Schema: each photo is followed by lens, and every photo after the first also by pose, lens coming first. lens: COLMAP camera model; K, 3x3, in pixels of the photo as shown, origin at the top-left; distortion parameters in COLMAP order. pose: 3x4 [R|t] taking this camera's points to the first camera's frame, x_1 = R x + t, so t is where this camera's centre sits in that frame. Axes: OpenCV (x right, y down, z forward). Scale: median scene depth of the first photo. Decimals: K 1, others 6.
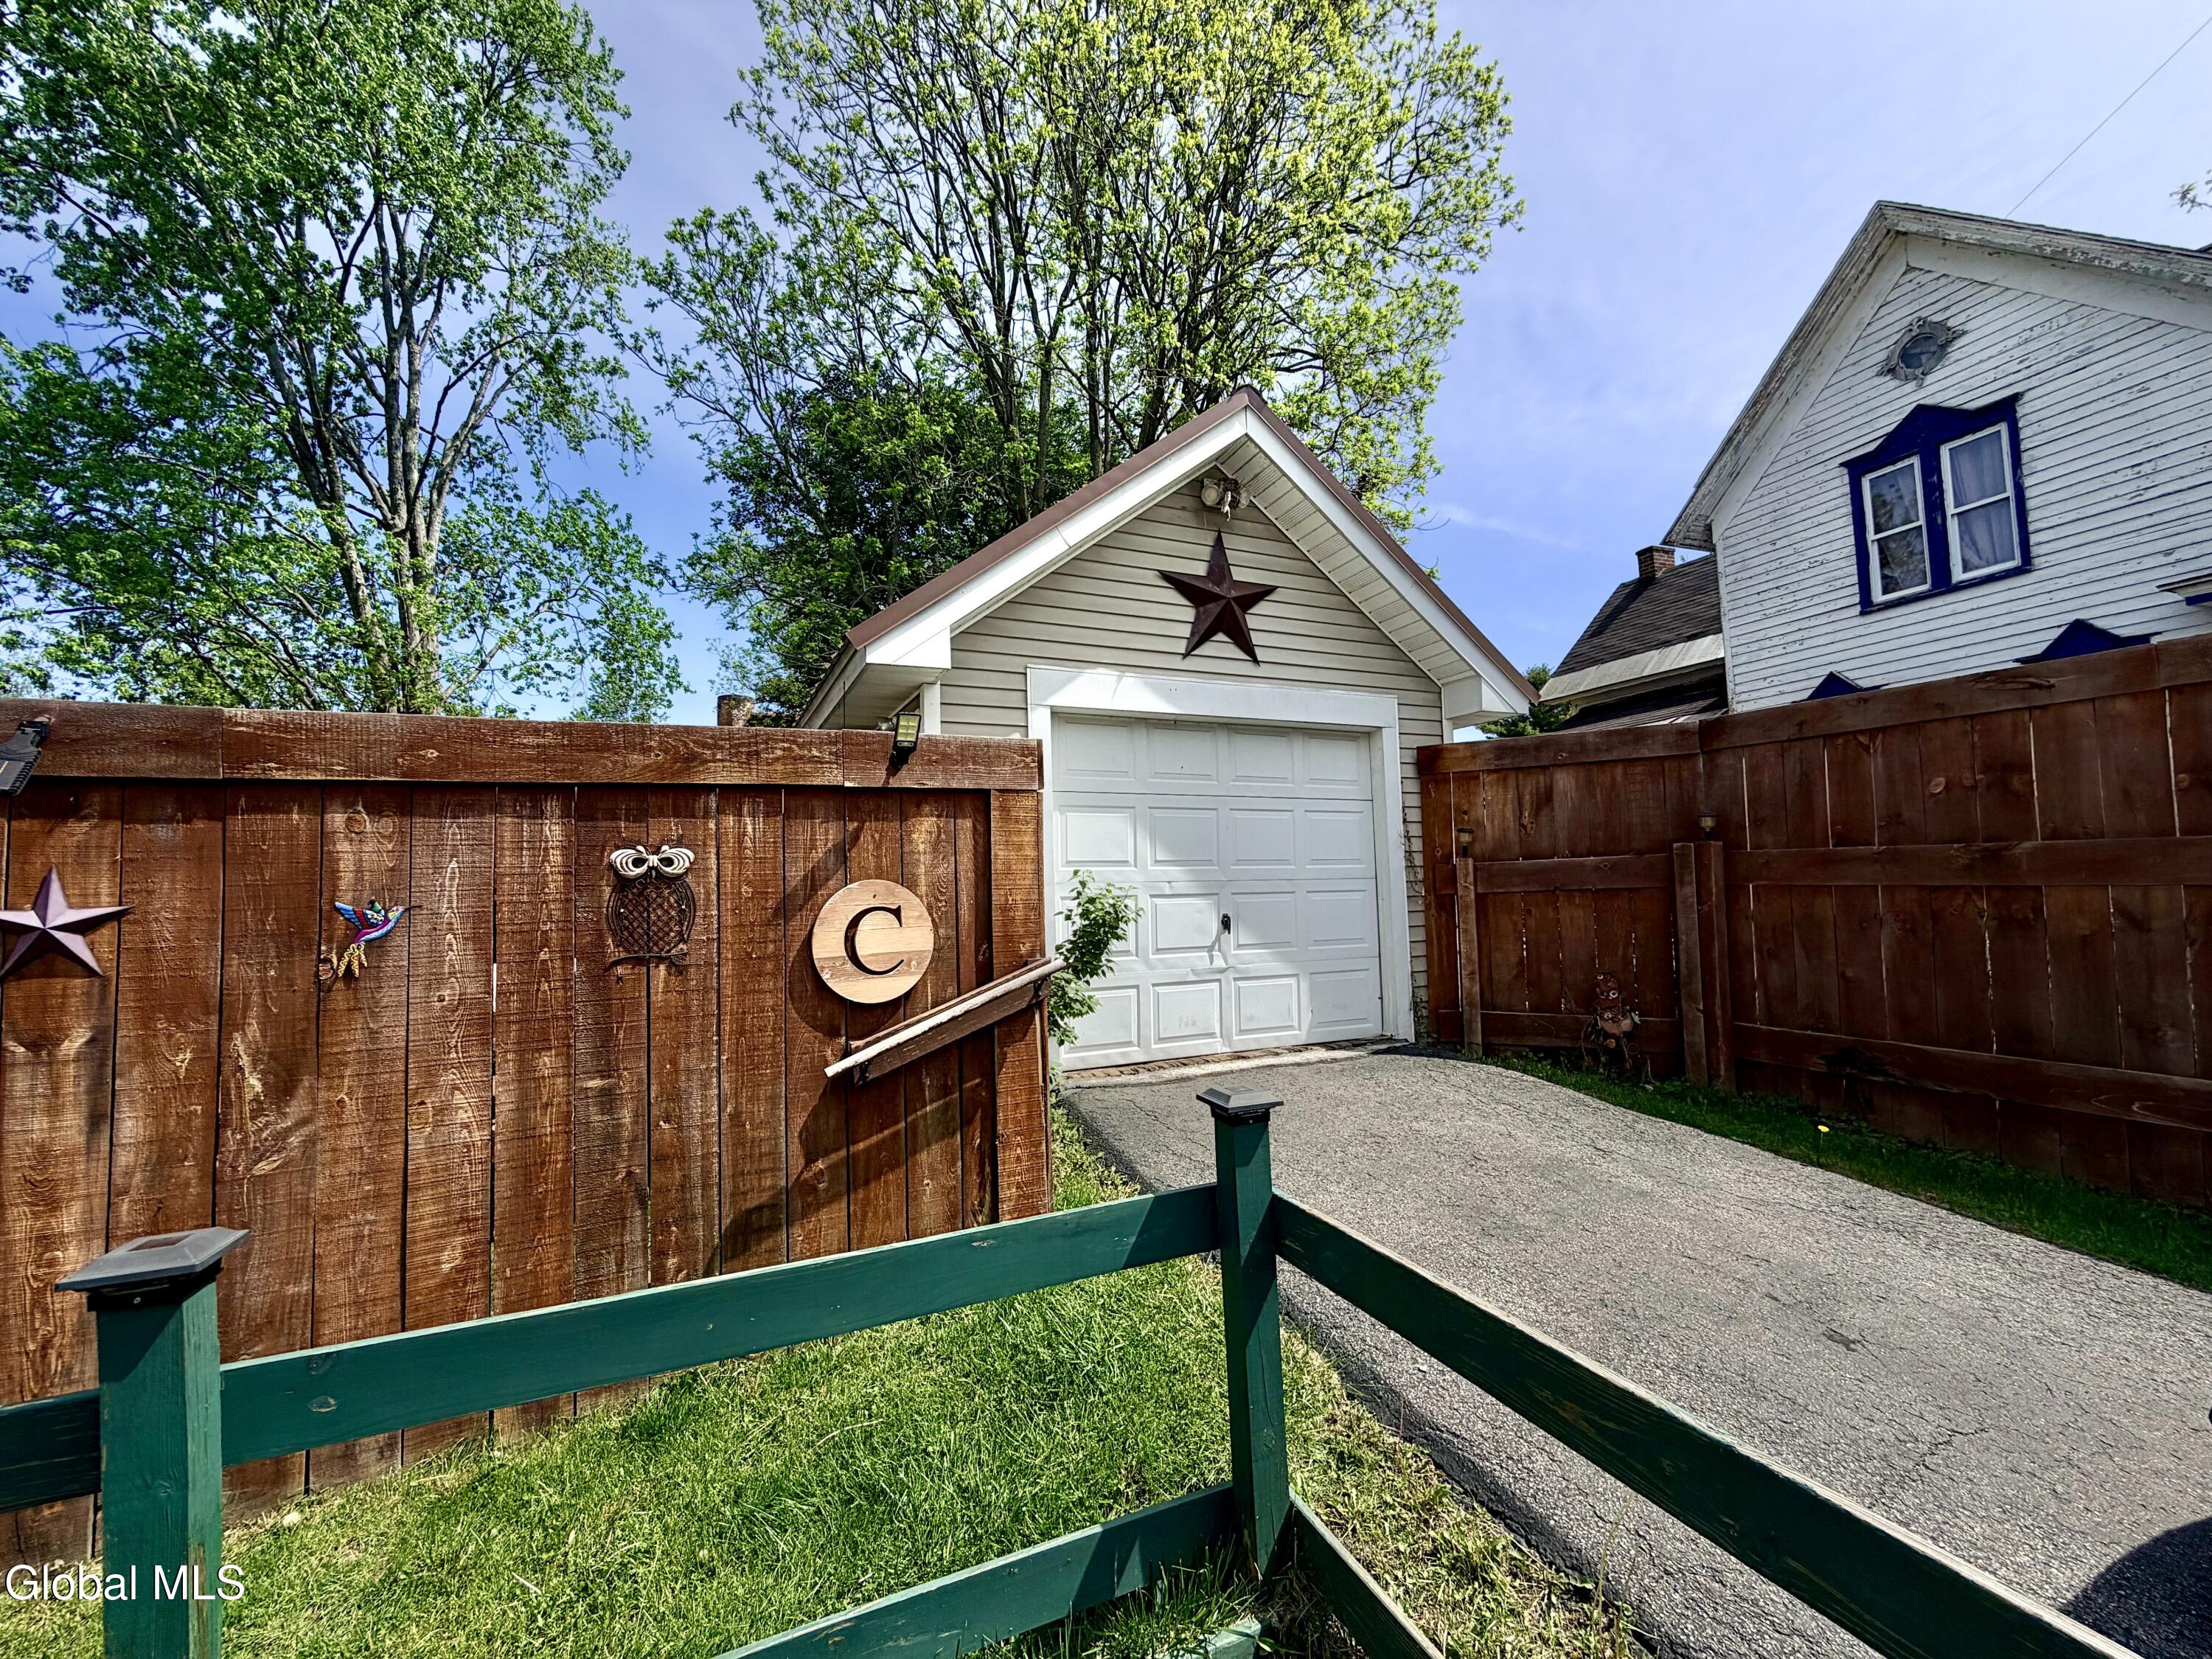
lens RADIAL K [[877.2, 0, 1094.7], [0, 877.2, 826.0], [0, 0, 1]] dist [0.000842, -0.000702]
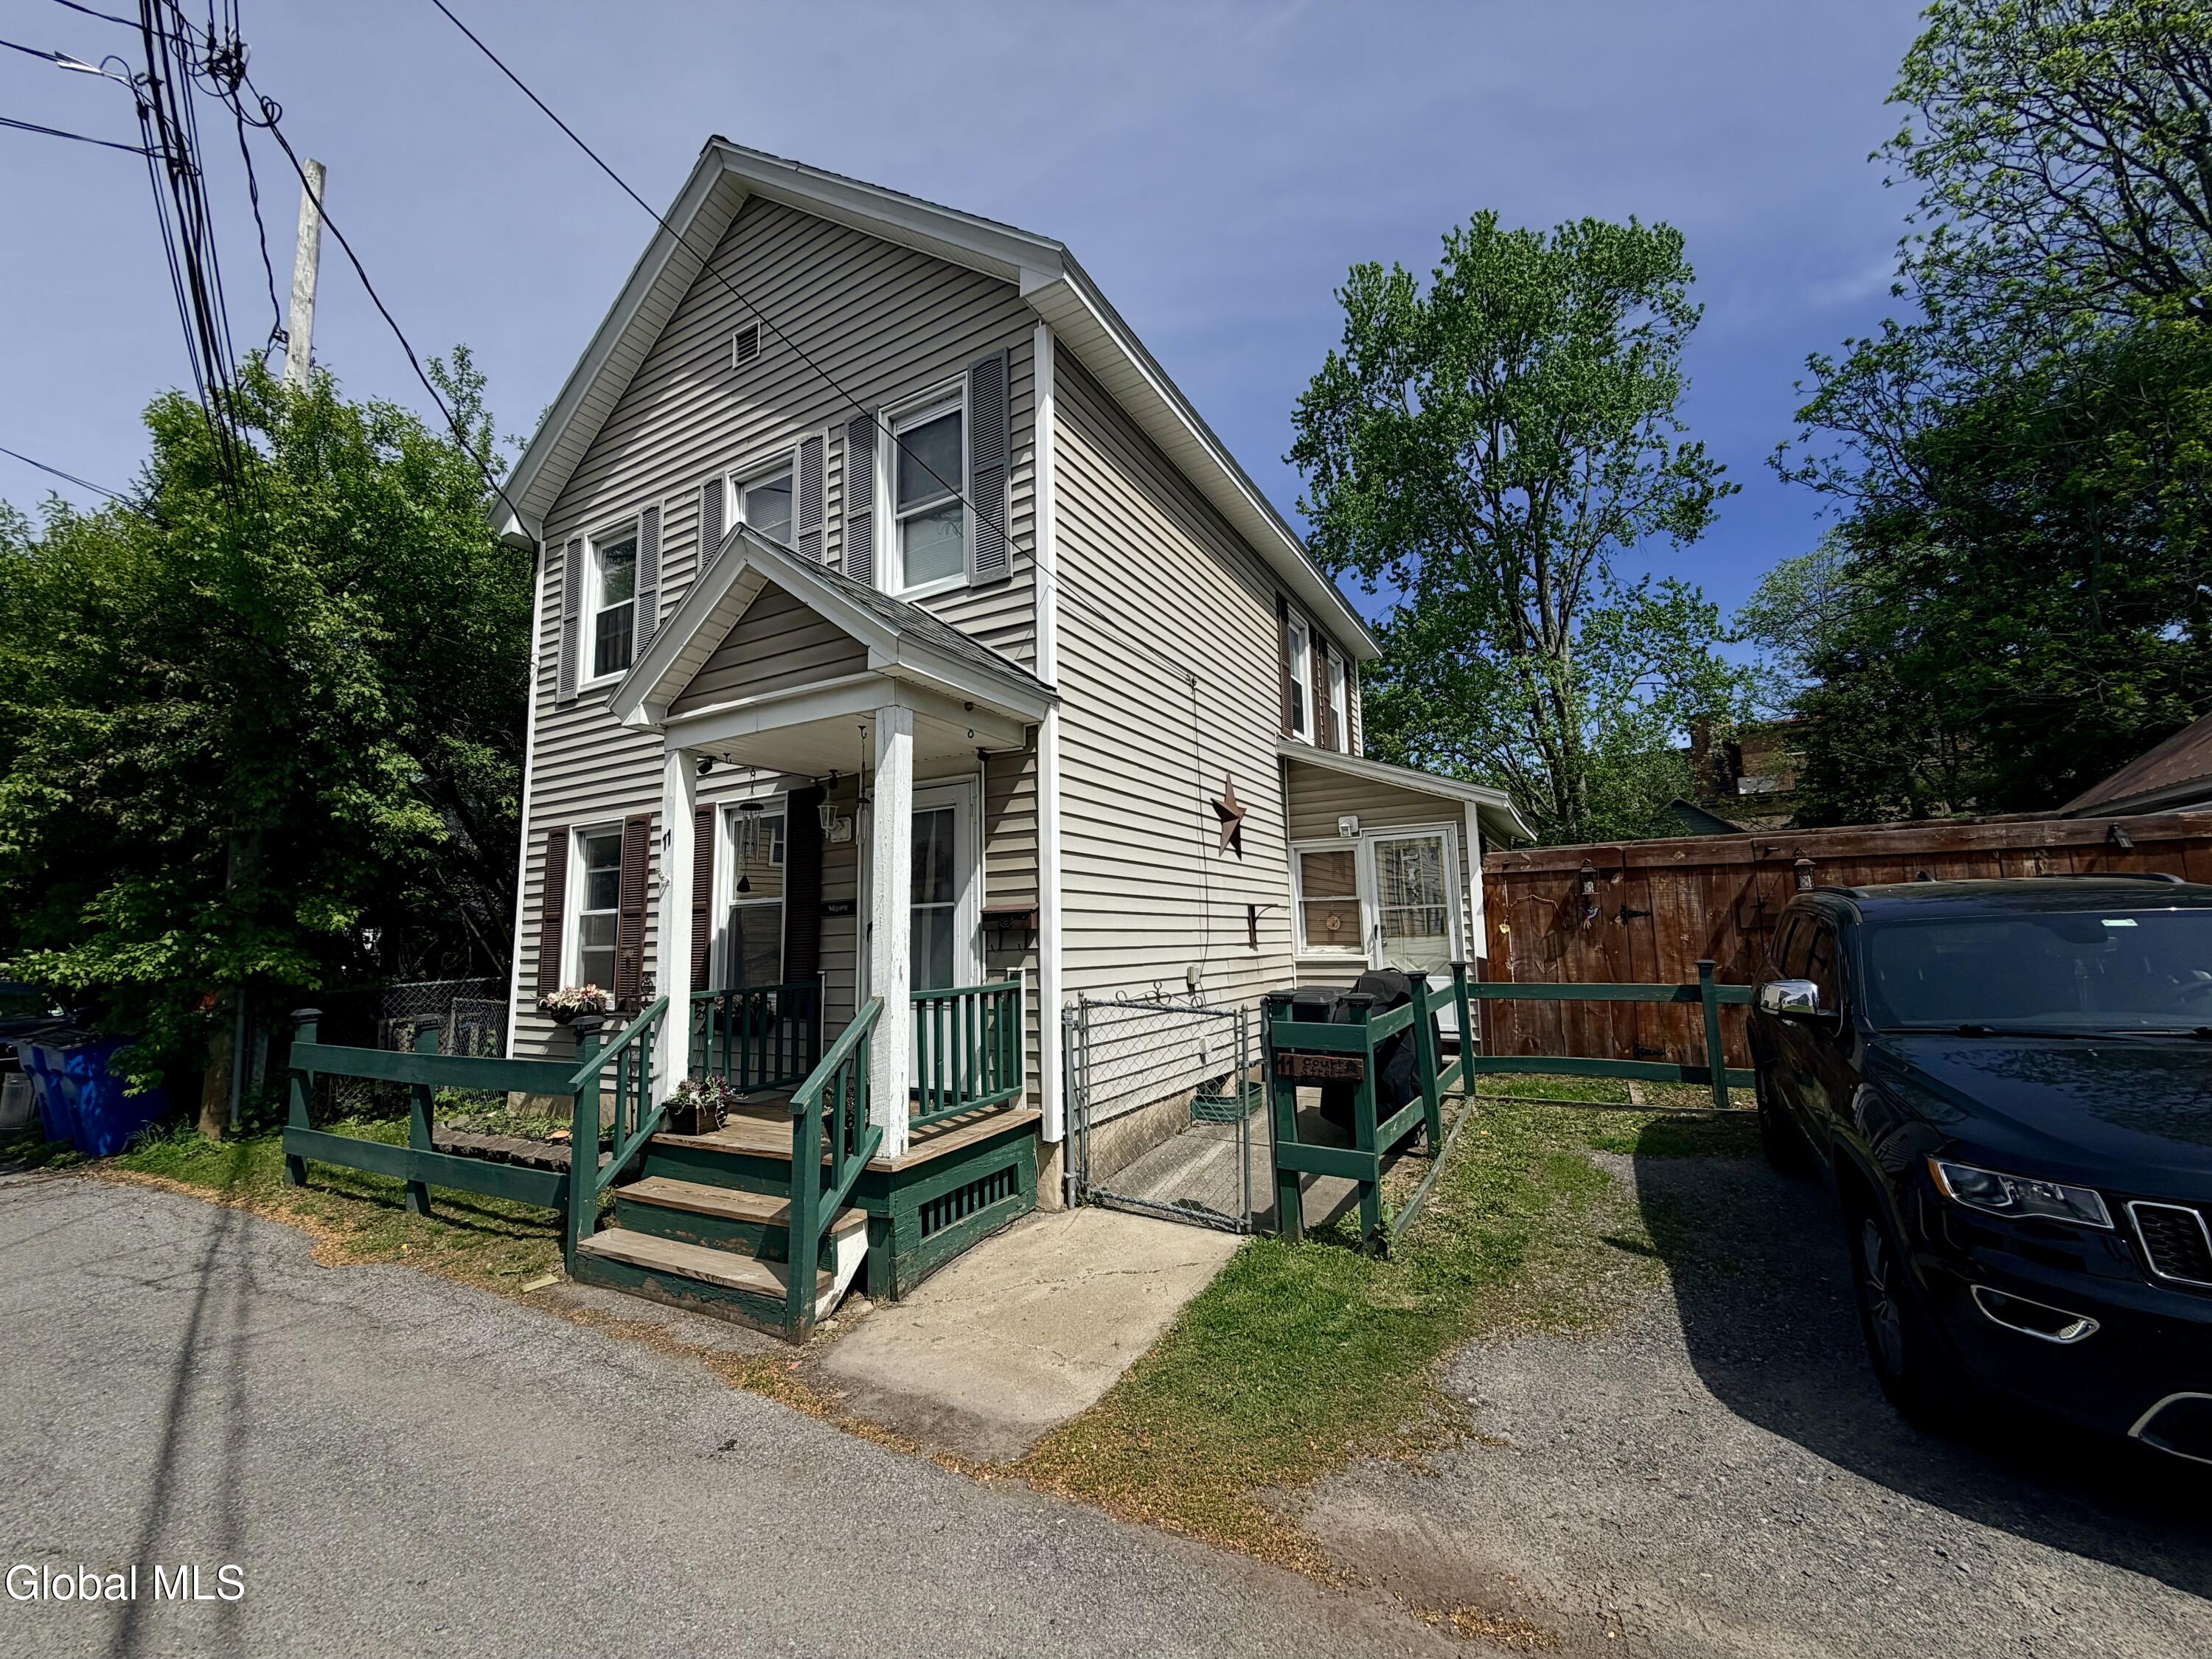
lens RADIAL K [[877.2, 0, 1099.7], [0, 877.2, 824.6], [0, 0, 1]] dist [0.000842, -0.000702]
pose [[0.575927, -0.089584, -0.812578, -0.276484], [0.063473, 0.995877, -0.064805, -0.053440], [0.815033, -0.014254, 0.579239, -1.349031]]
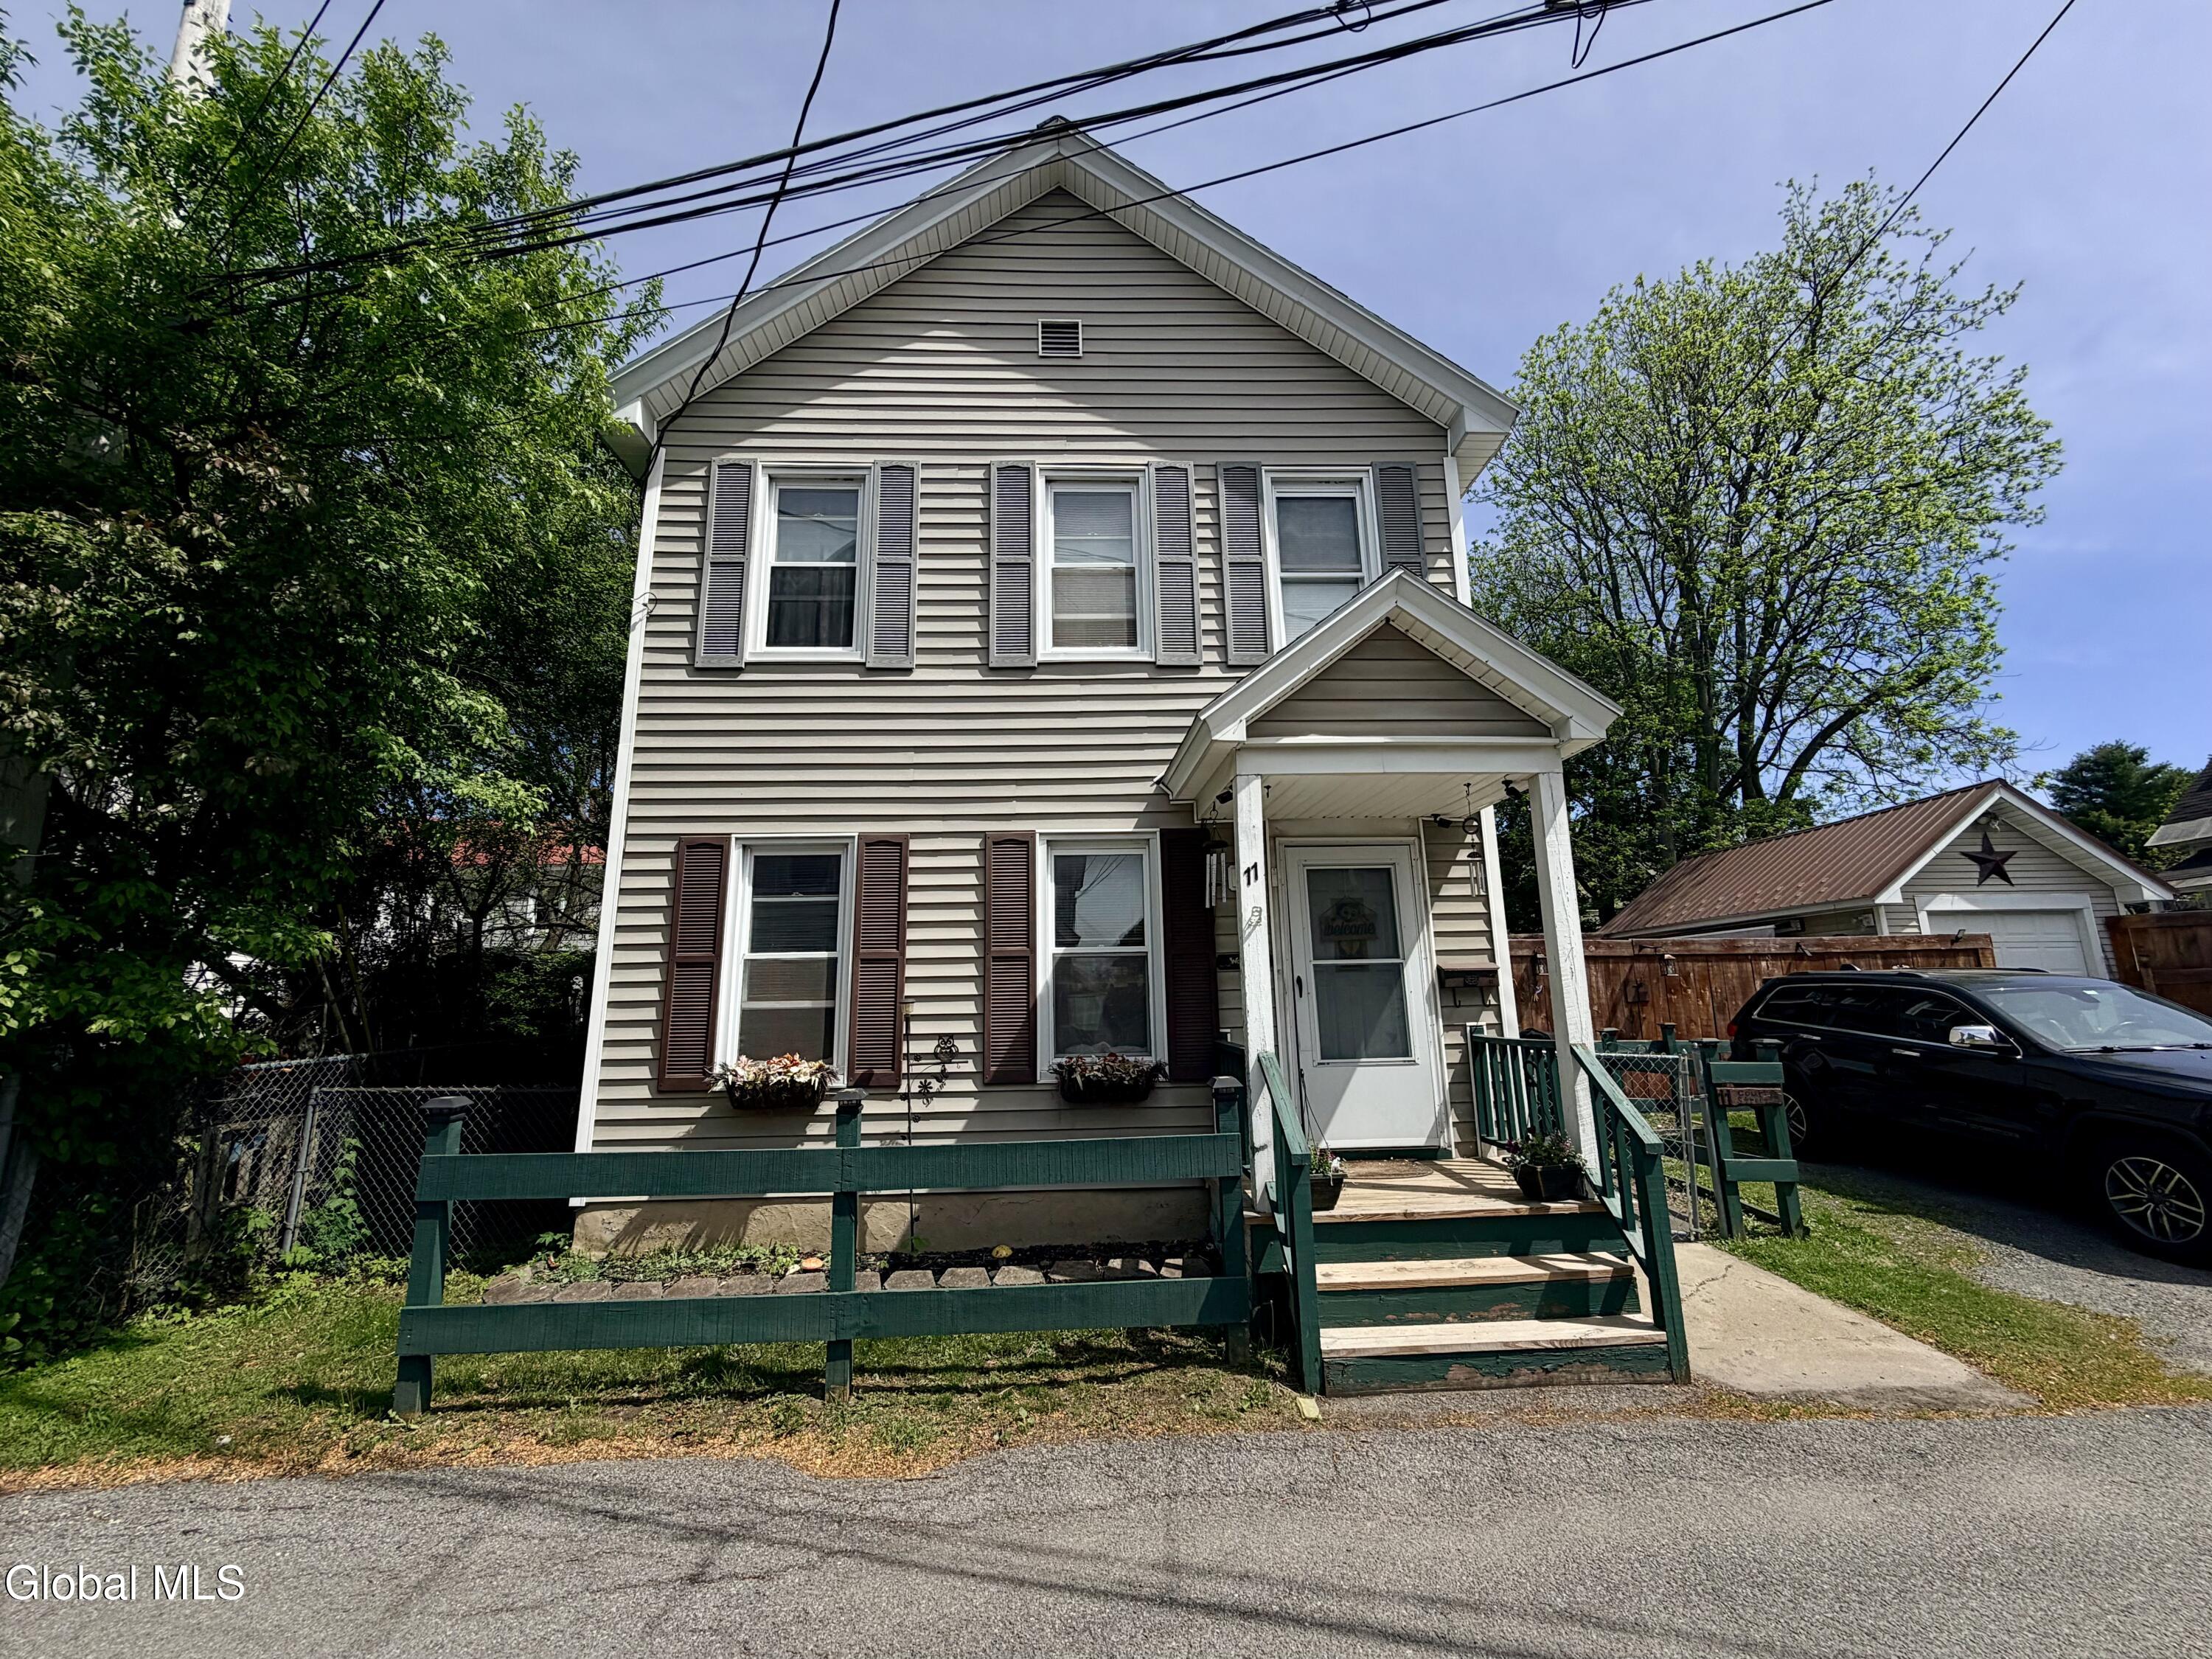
lens RADIAL K [[877.2, 0, 1098.8], [0, 877.2, 823.9], [0, 0, 1]] dist [0.000842, -0.000702]
pose [[0.922029, -0.066478, -0.381369, -1.090602], [0.015567, 0.990715, -0.135061, -0.063647], [0.386807, 0.118593, 0.914503, -1.985574]]
